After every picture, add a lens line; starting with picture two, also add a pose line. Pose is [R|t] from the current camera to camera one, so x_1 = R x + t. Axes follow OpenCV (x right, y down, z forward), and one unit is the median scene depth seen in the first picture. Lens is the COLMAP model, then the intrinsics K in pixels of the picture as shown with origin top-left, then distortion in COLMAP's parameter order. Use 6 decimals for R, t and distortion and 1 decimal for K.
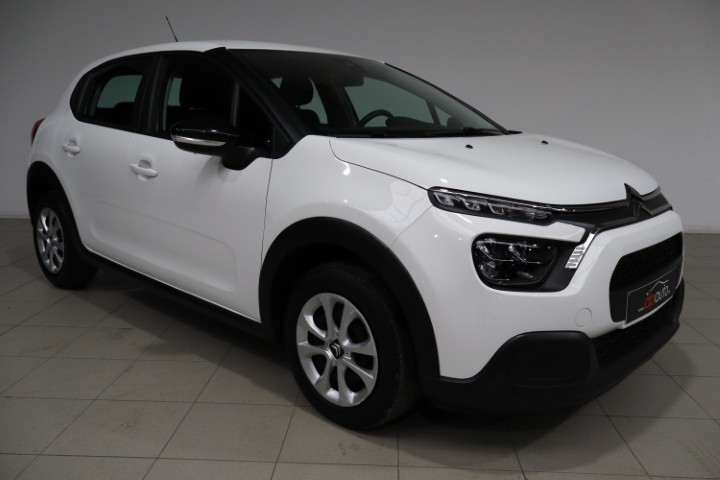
lens RADIAL K [[654.8, 0, 361.9], [0, 654.8, 243.3], [0, 0, 1]] dist [-0.037087, 0.000000]
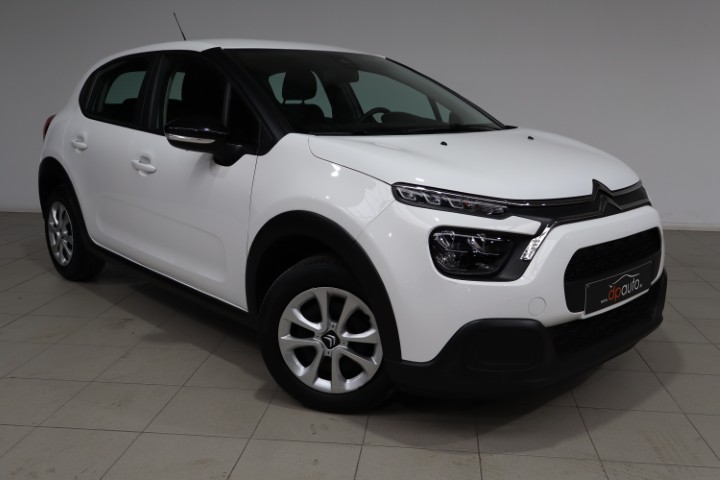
lens RADIAL K [[714.5, 0, 356.5], [0, 714.5, 240.9], [0, 0, 1]] dist [-0.032469, 0.000000]
pose [[0.997398, 0.006831, -0.071763, 0.104061], [-0.007054, 0.999971, -0.002853, 0.010166], [0.071741, 0.003352, 0.997418, -0.132429]]
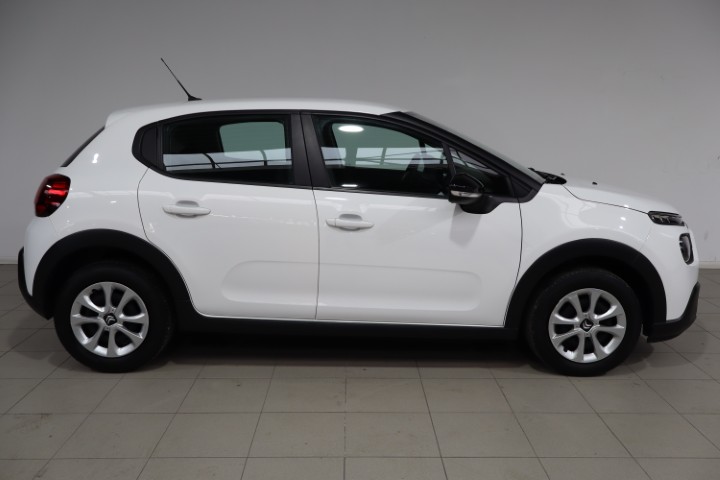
lens RADIAL K [[654.8, 0, 359.5], [0, 654.8, 235.2], [0, 0, 1]] dist [-0.037087, 0.000000]
pose [[0.723544, -0.128354, 0.678240, -1.268047], [0.141141, 0.989311, 0.036654, -0.155024], [-0.675695, 0.069207, 0.733926, 0.228502]]
